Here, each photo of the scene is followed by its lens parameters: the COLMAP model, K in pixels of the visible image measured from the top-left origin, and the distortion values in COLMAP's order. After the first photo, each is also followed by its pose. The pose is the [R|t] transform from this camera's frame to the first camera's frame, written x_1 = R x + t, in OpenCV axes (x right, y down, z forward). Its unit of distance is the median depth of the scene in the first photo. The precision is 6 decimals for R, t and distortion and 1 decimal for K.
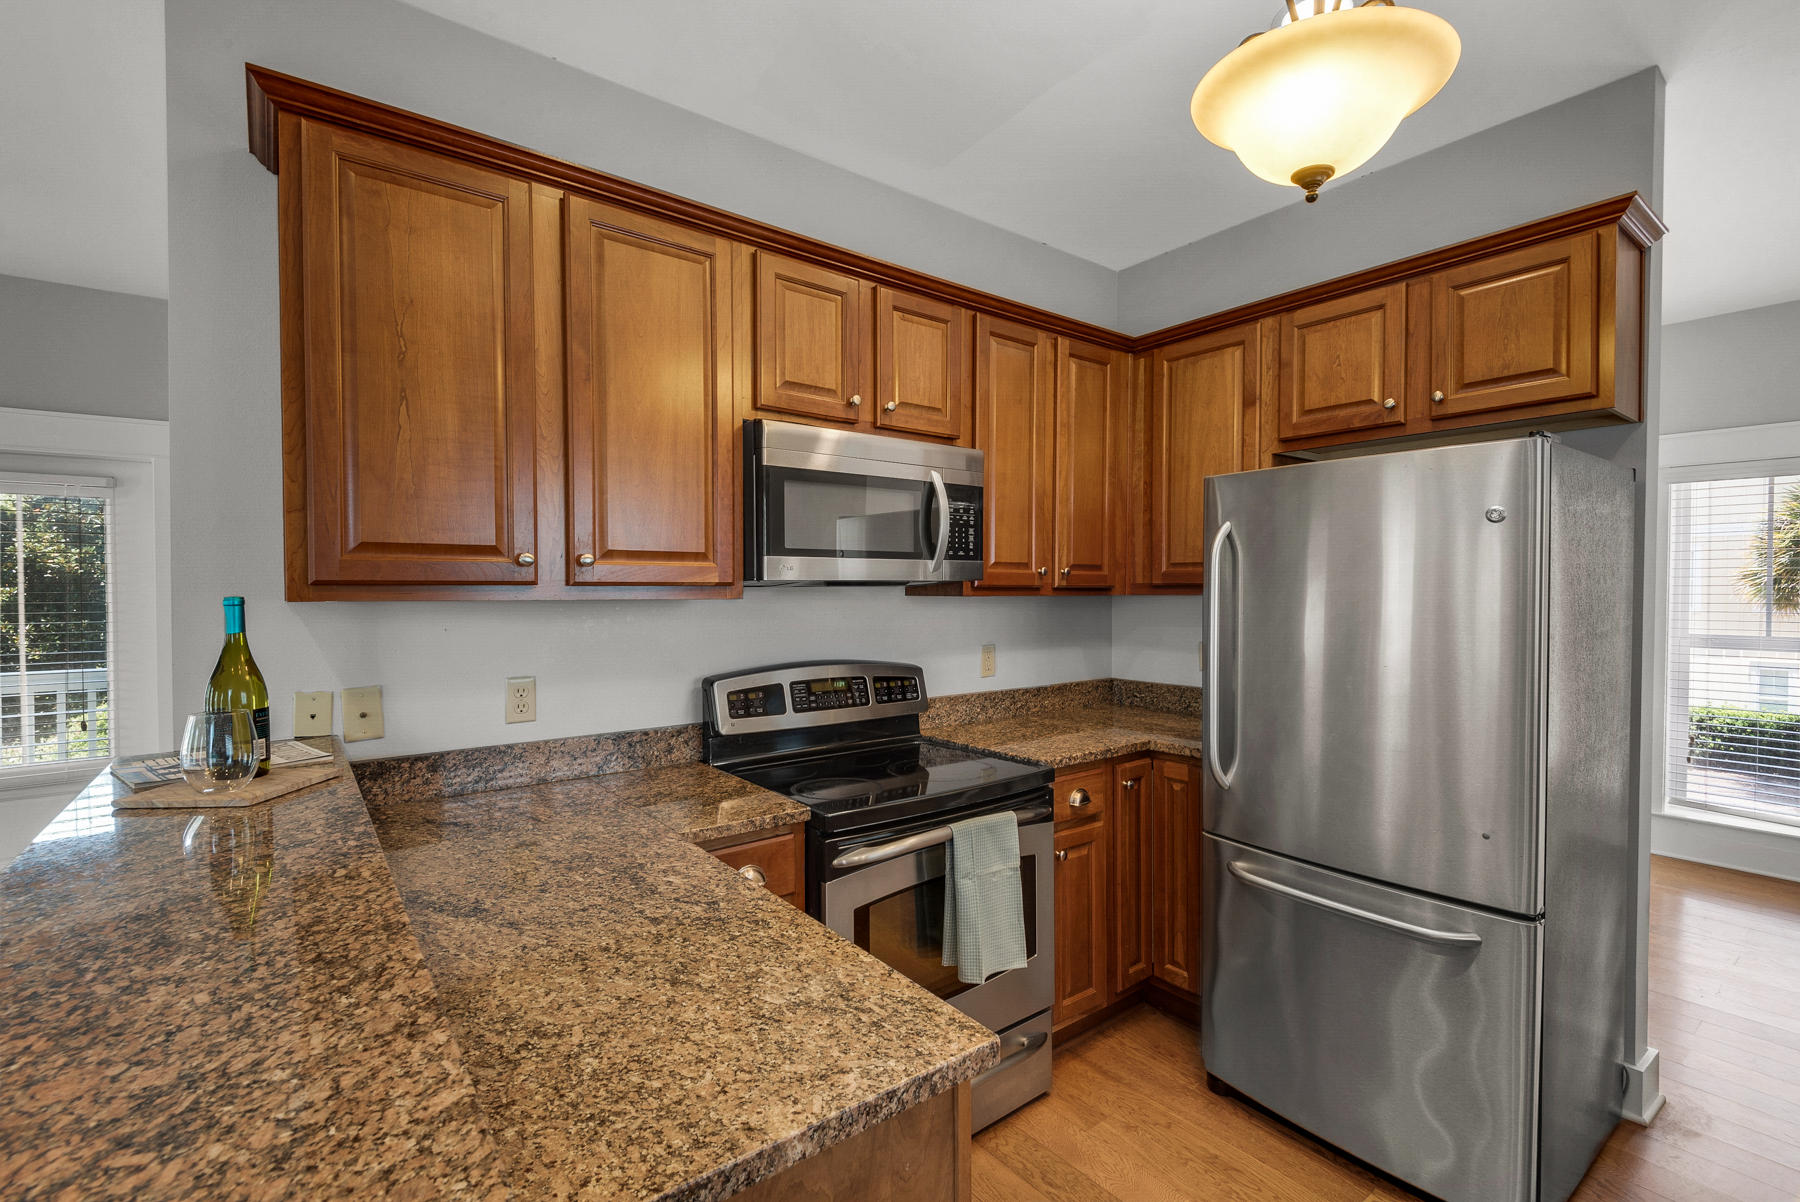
lens RADIAL K [[816.8, 0, 900.0], [0, 816.8, 601.0], [0, 0, 1]] dist [0.000467, 0.007474]
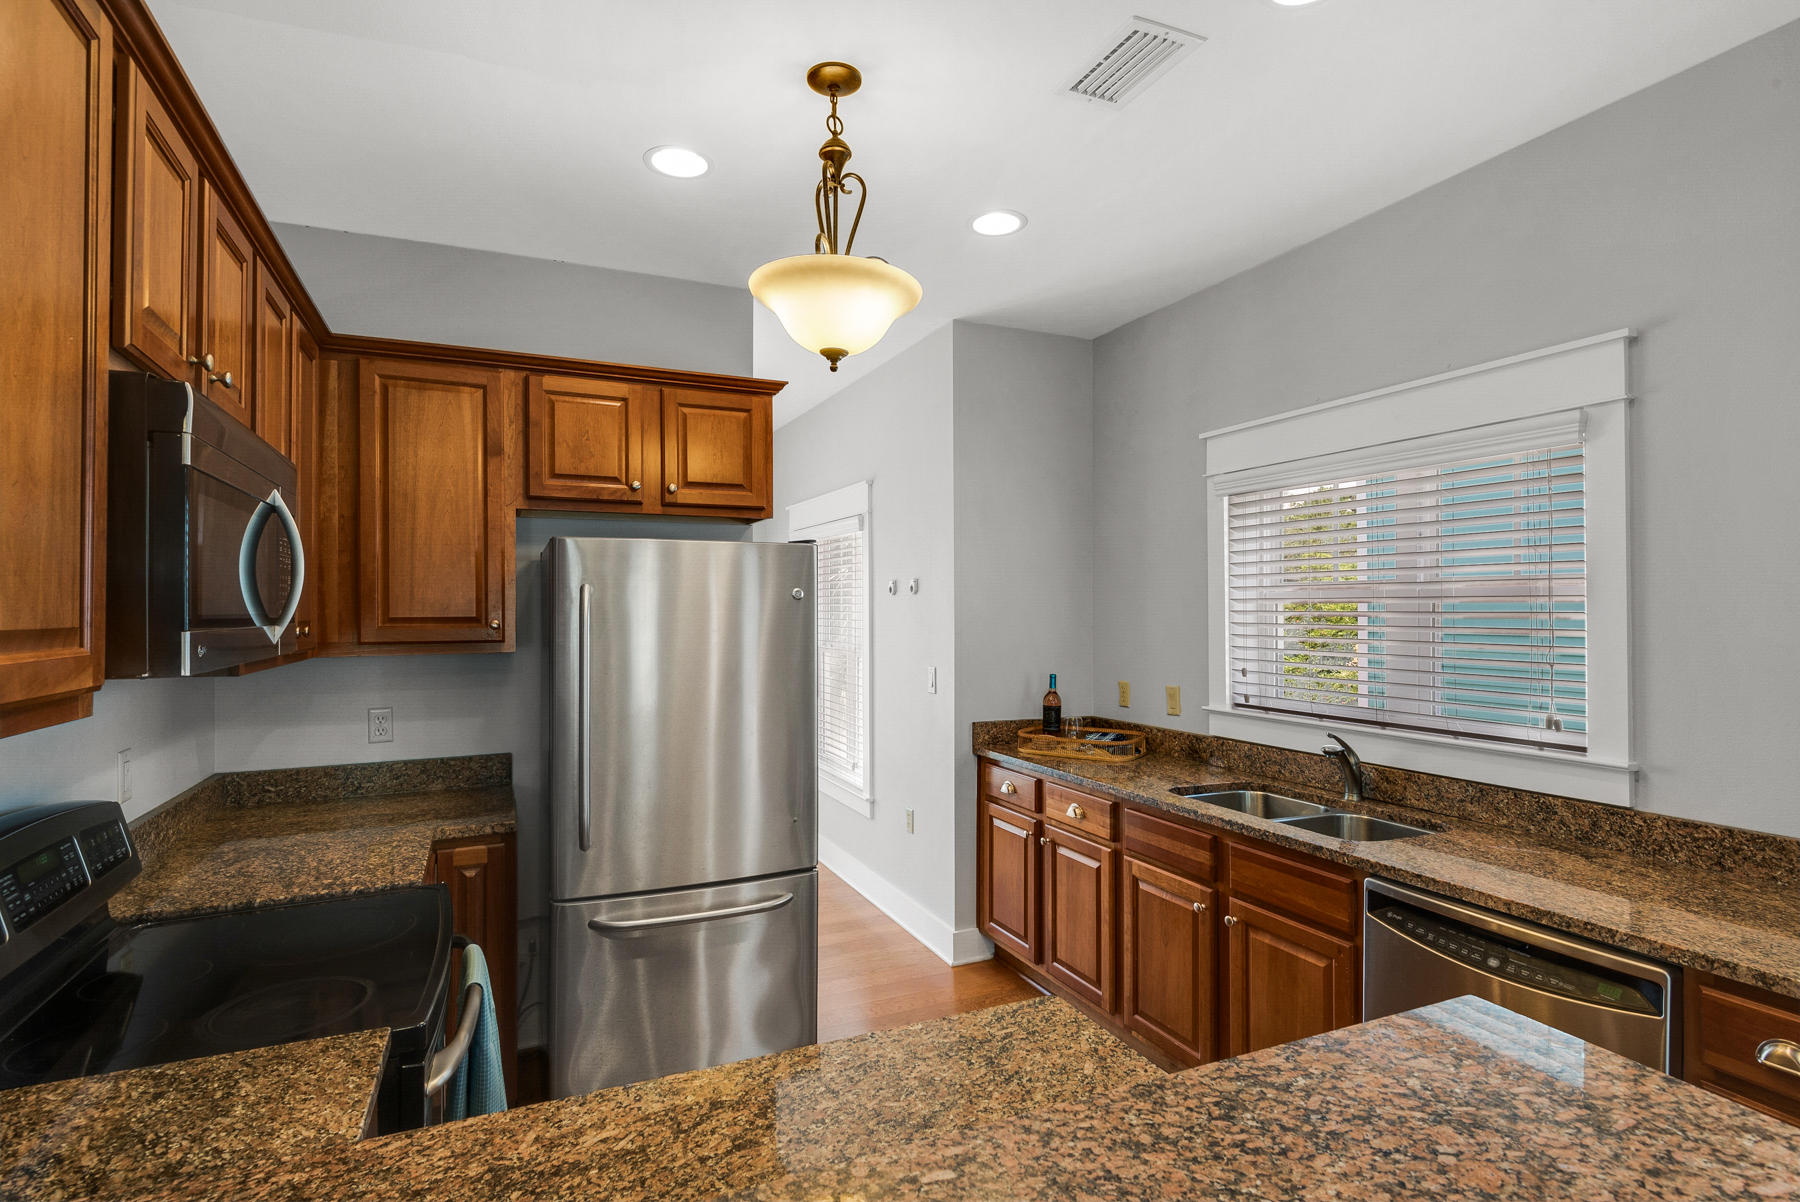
lens RADIAL K [[898.7, 0, 901.9], [0, 898.7, 586.2], [0, 0, 1]] dist [0.016665, -0.000625]
pose [[0.226110, 0.025802, 0.973760, -1.443191], [0.020113, 0.999312, -0.031149, -0.123882], [-0.973894, 0.026628, 0.225435, 0.871643]]
